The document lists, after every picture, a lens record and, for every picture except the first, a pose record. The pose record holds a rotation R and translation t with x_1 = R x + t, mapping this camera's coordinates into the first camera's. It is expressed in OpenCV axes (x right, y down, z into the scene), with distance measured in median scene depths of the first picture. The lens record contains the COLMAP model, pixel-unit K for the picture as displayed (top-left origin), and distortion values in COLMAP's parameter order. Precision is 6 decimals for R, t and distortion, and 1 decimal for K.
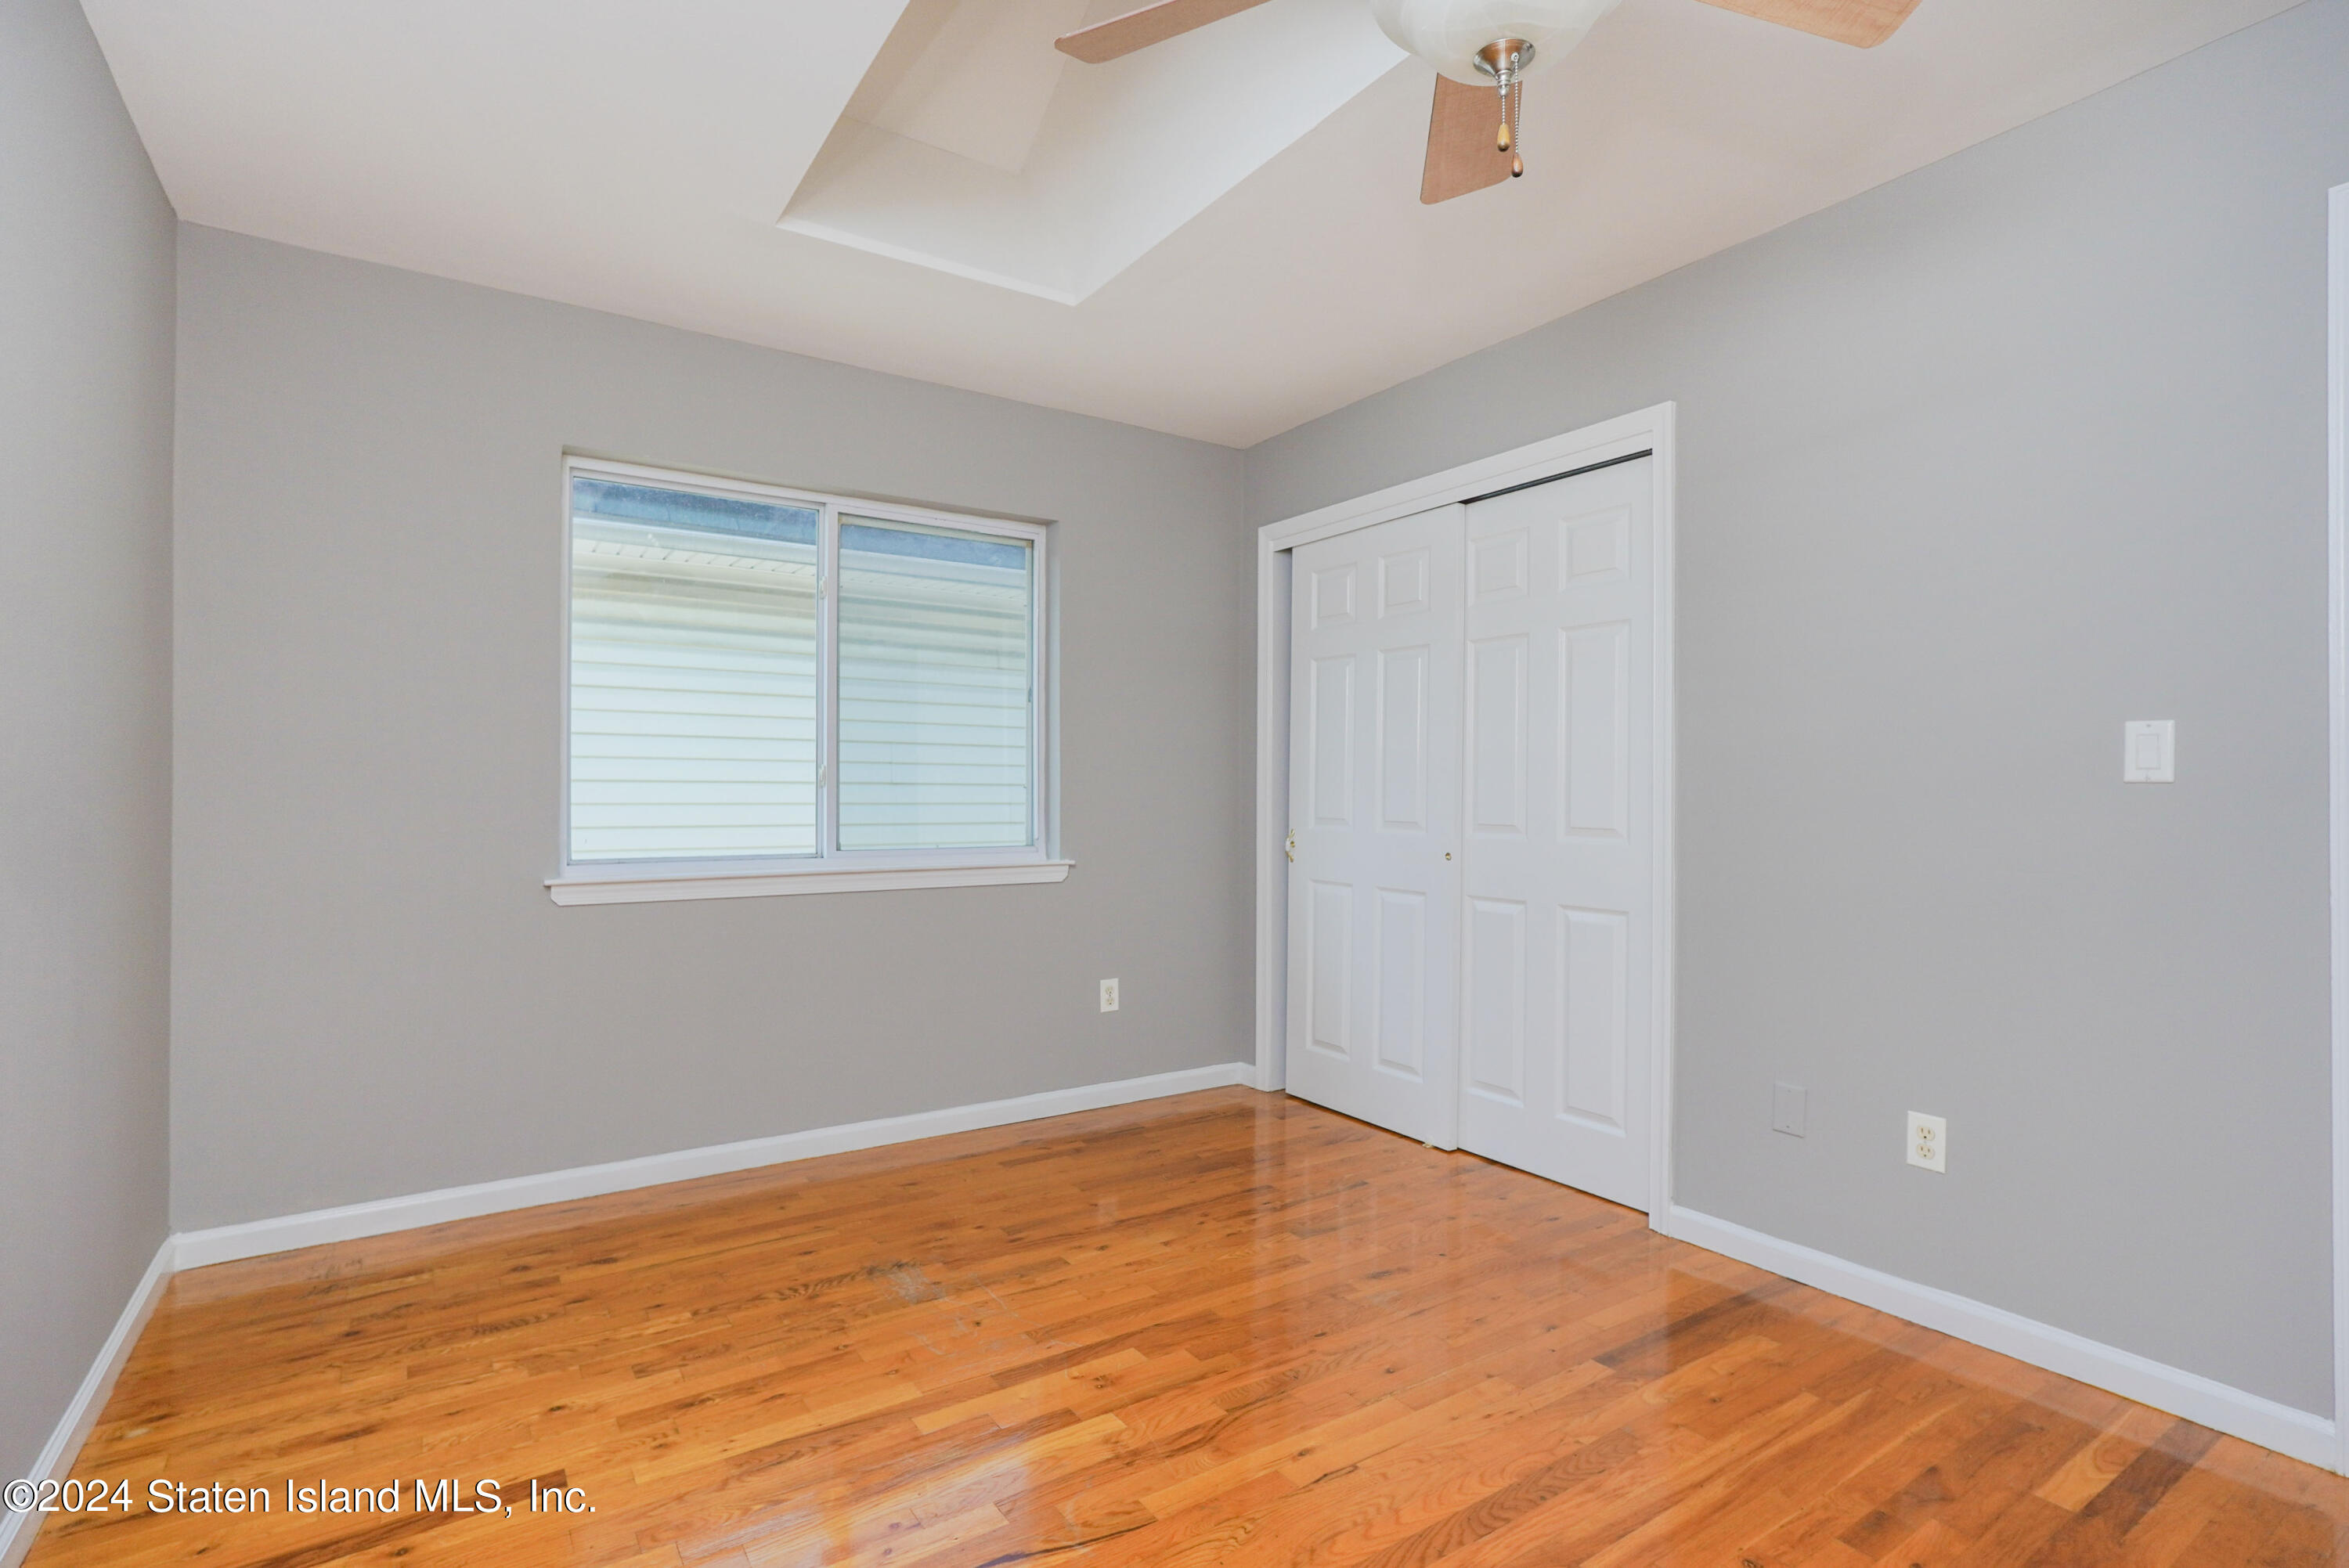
lens RADIAL K [[1081.7, 0, 1171.7], [0, 1081.7, 791.4], [0, 0, 1]] dist [-0.023642, 0.009754]
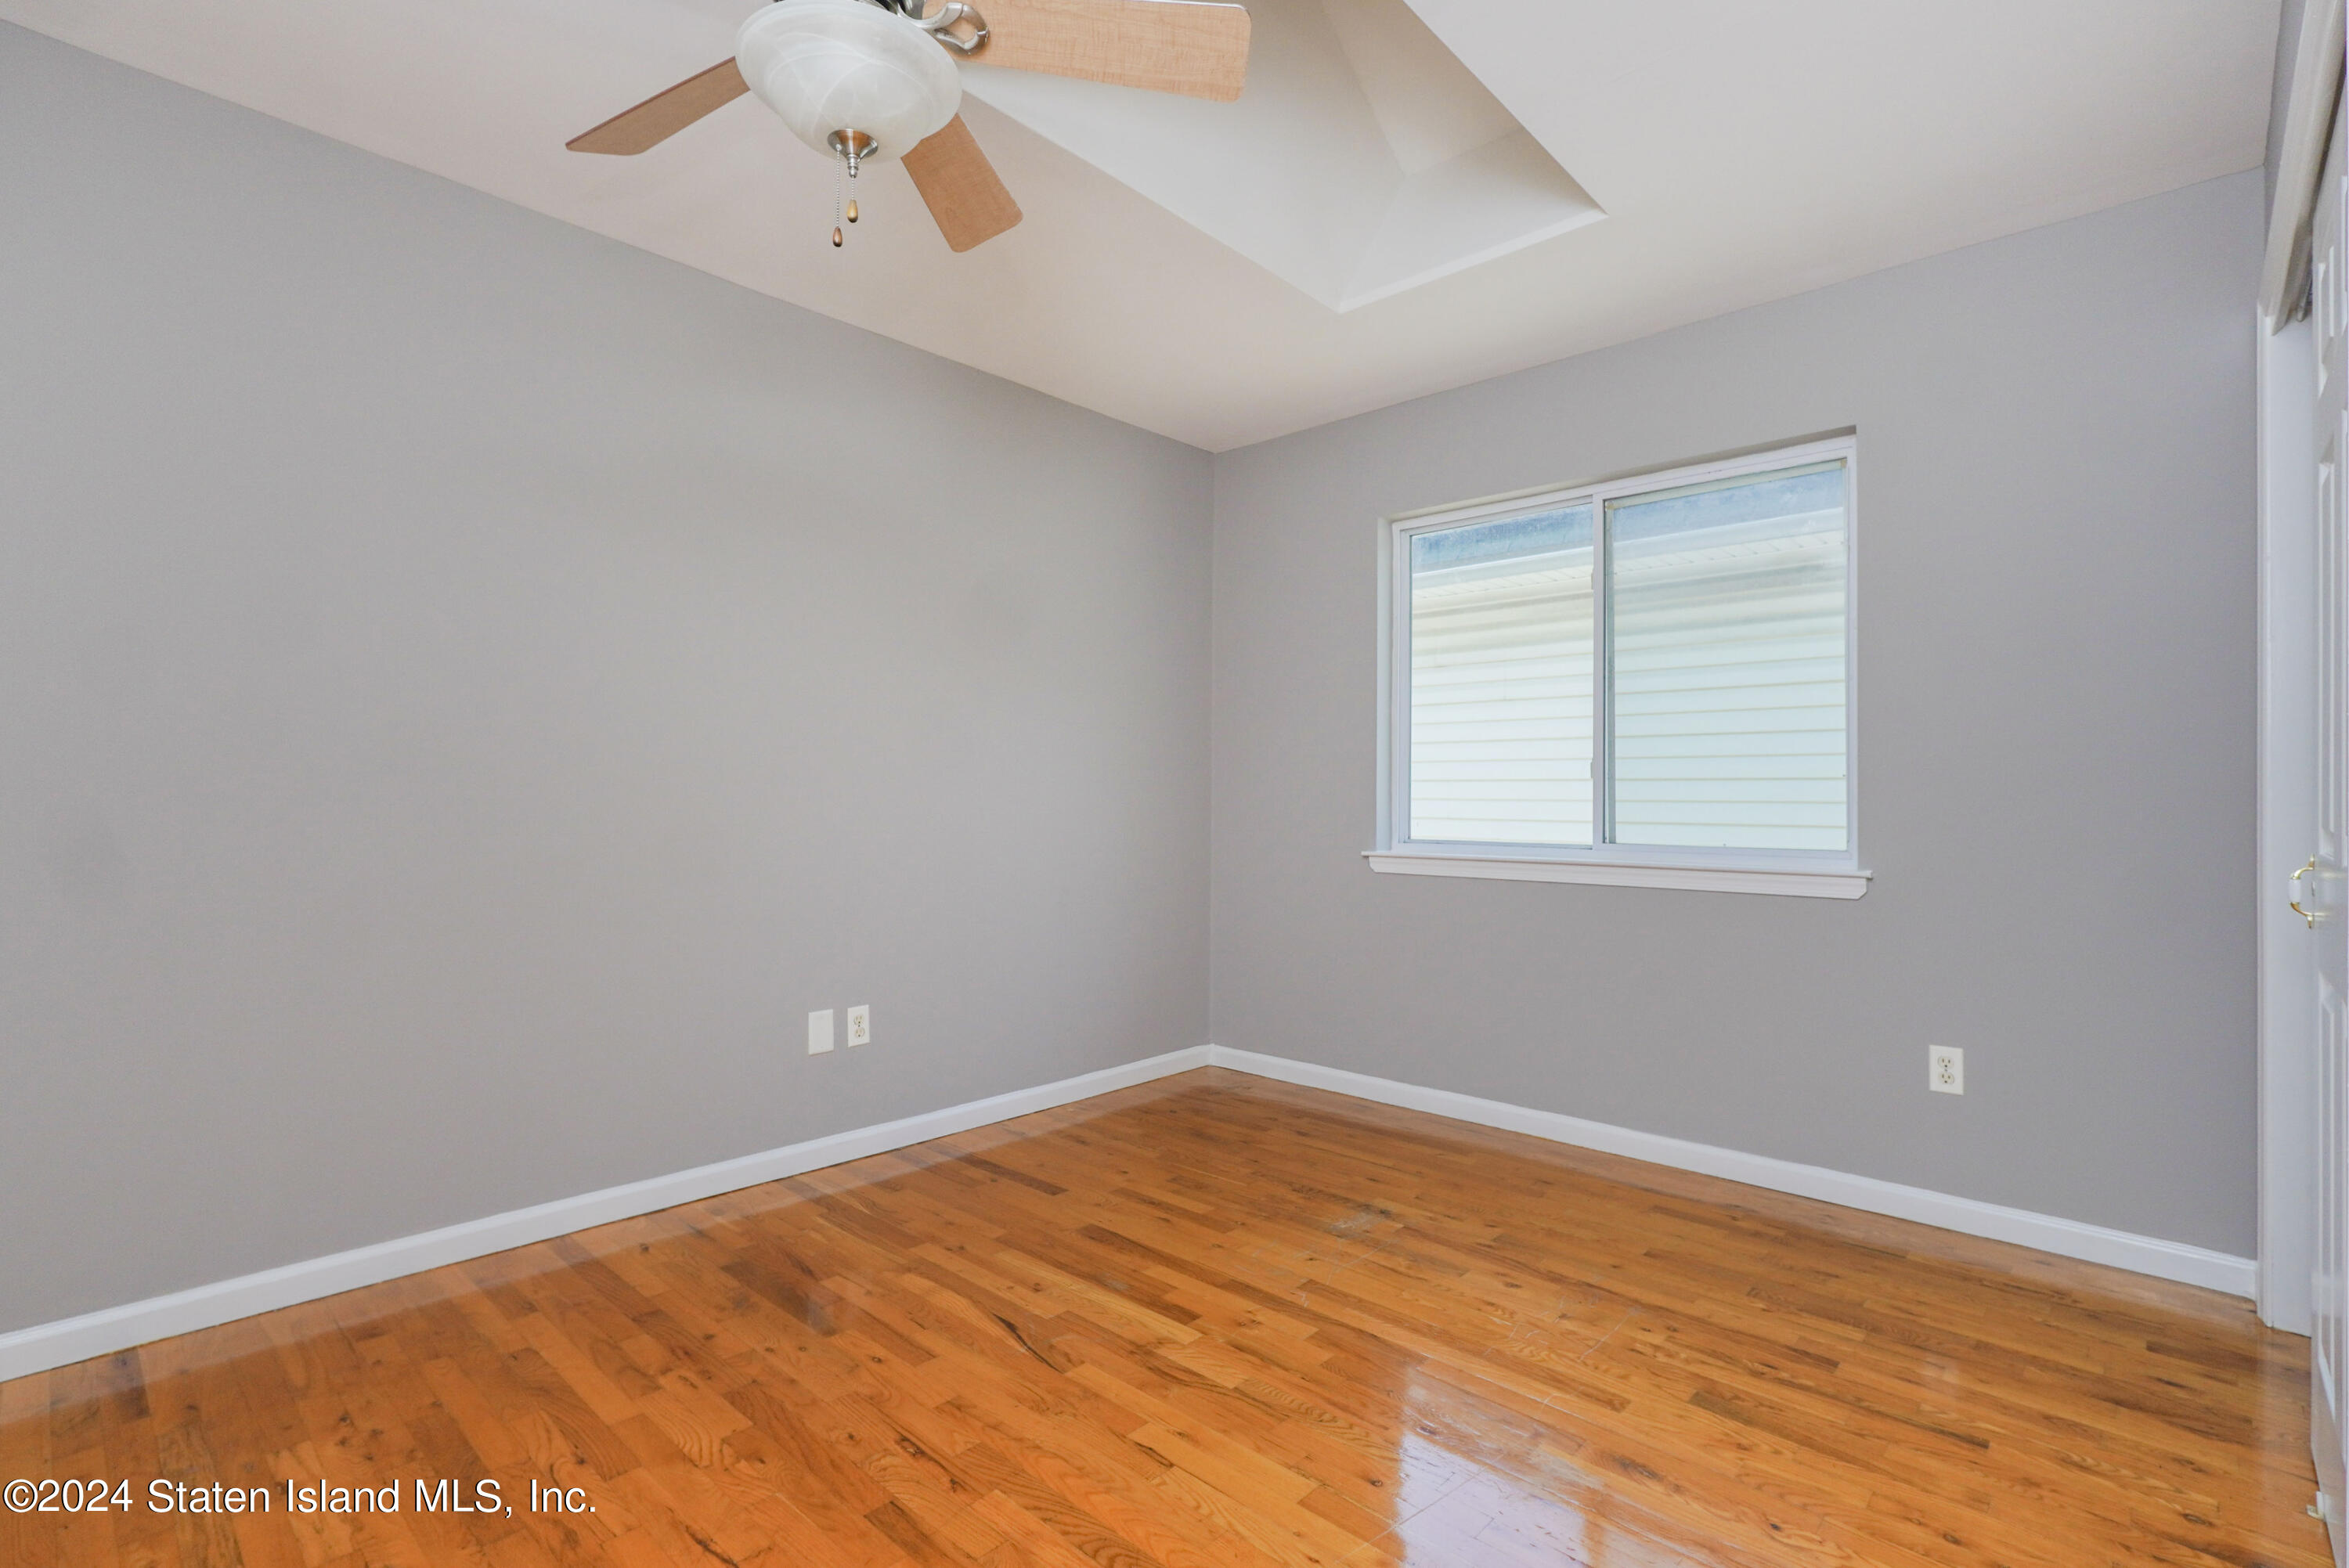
lens RADIAL K [[1081.7, 0, 1167.1], [0, 1081.7, 787.6], [0, 0, 1]] dist [-0.023642, 0.009754]
pose [[0.238134, -0.010669, -0.971174, 0.588733], [-0.002085, 0.999932, -0.011496, 0.017292], [0.971230, 0.004762, 0.238096, 0.405704]]
